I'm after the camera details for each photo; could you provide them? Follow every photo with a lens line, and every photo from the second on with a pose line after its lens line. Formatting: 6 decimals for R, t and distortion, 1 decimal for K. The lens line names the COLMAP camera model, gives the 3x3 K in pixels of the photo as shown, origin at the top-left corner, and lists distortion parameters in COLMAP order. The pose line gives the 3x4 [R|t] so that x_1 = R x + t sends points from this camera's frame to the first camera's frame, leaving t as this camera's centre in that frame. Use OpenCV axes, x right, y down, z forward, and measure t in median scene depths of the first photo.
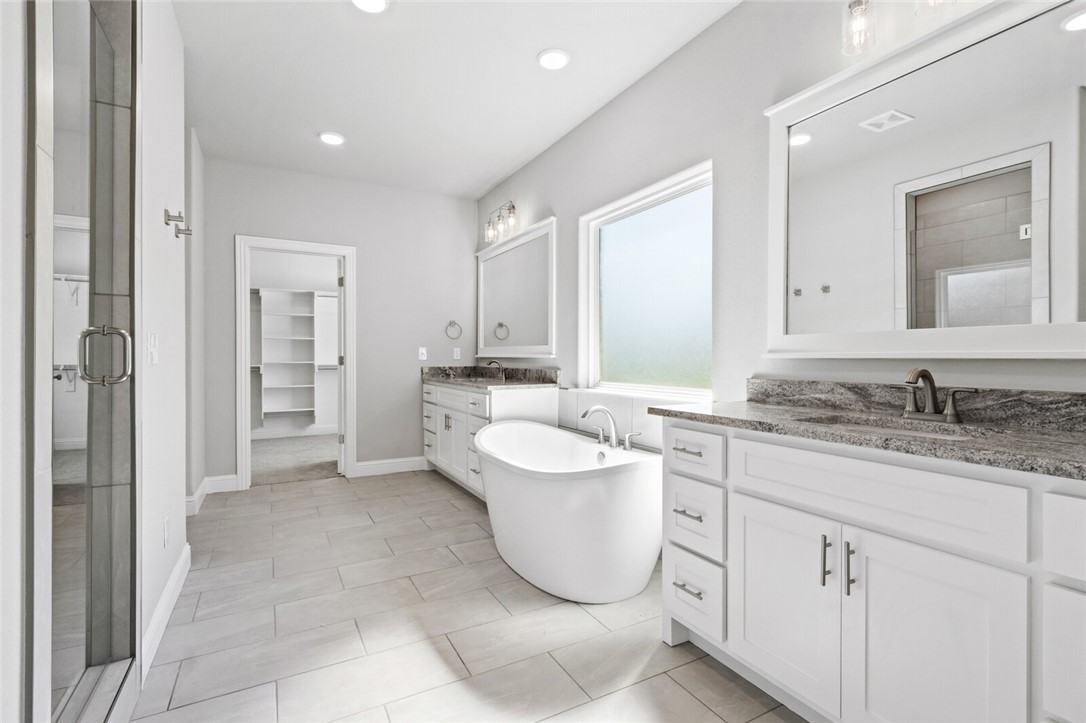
lens RADIAL K [[503.0, 0, 538.2], [0, 503.0, 361.8], [0, 0, 1]] dist [0.001905, 0.000970]
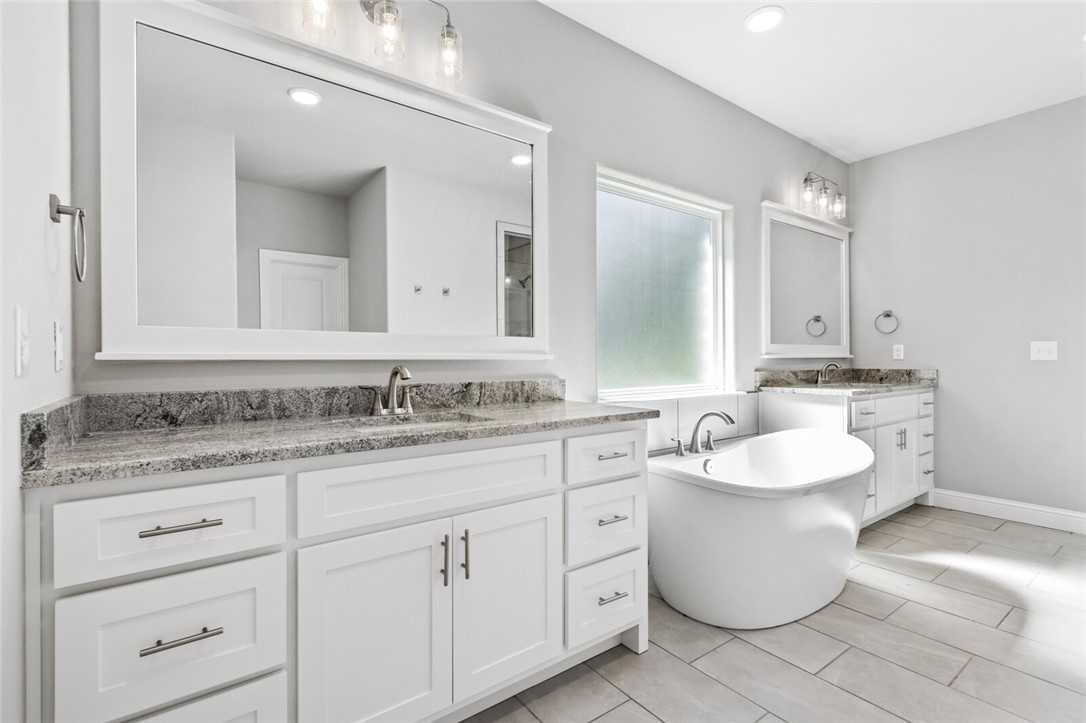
lens RADIAL K [[503.0, 0, 551.5], [0, 503.0, 353.8], [0, 0, 1]] dist [0.001905, 0.000970]
pose [[-0.151413, 0.007393, 0.988443, -0.679098], [0.012782, 0.999903, -0.005521, -0.013200], [-0.988388, 0.011798, -0.151493, 1.302730]]
